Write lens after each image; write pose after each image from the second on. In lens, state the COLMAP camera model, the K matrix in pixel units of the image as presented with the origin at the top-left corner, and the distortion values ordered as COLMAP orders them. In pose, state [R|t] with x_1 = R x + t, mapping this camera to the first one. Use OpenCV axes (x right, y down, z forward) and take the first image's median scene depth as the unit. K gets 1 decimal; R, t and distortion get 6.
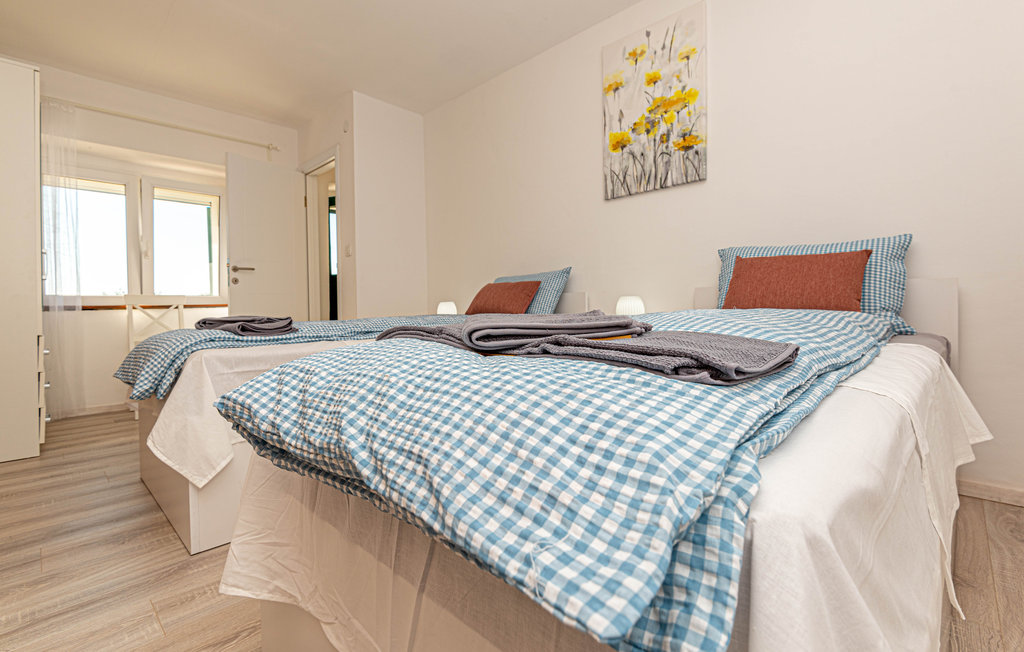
lens RADIAL K [[464.0, 0, 511.9], [0, 464.0, 319.5], [0, 0, 1]] dist [-0.000084, -0.000048]
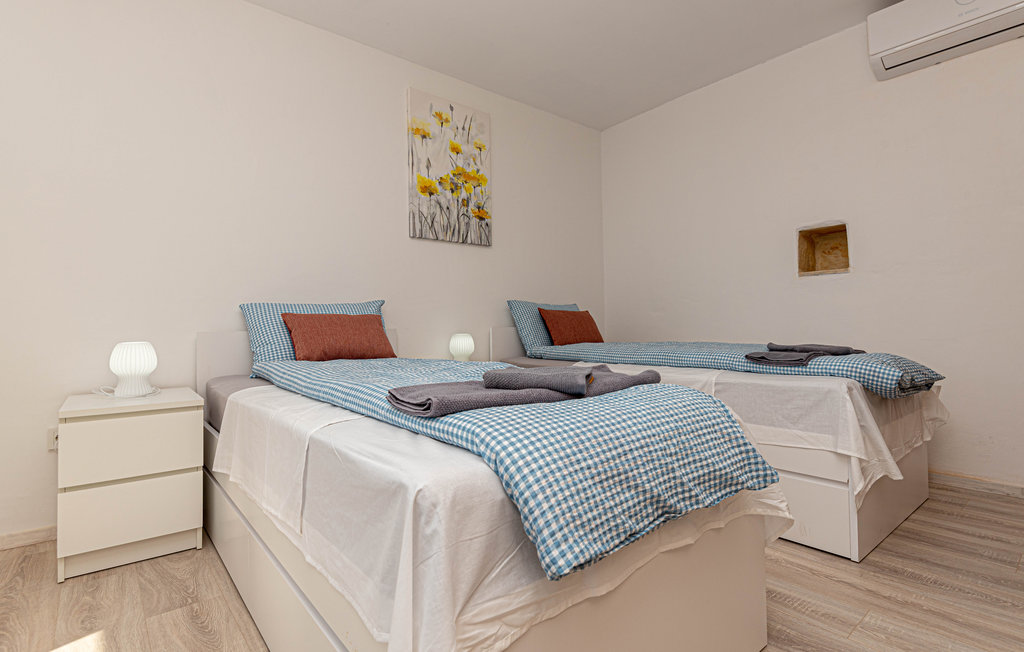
lens RADIAL K [[494.1, 0, 512.0], [0, 494.1, 326.0], [0, 0, 1]] dist [-0.000095, -0.000007]
pose [[0.106593, 0.020696, 0.994087, -0.906905], [0.035430, 0.999069, -0.024599, -0.033179], [-0.993671, 0.037843, 0.105760, 0.734948]]
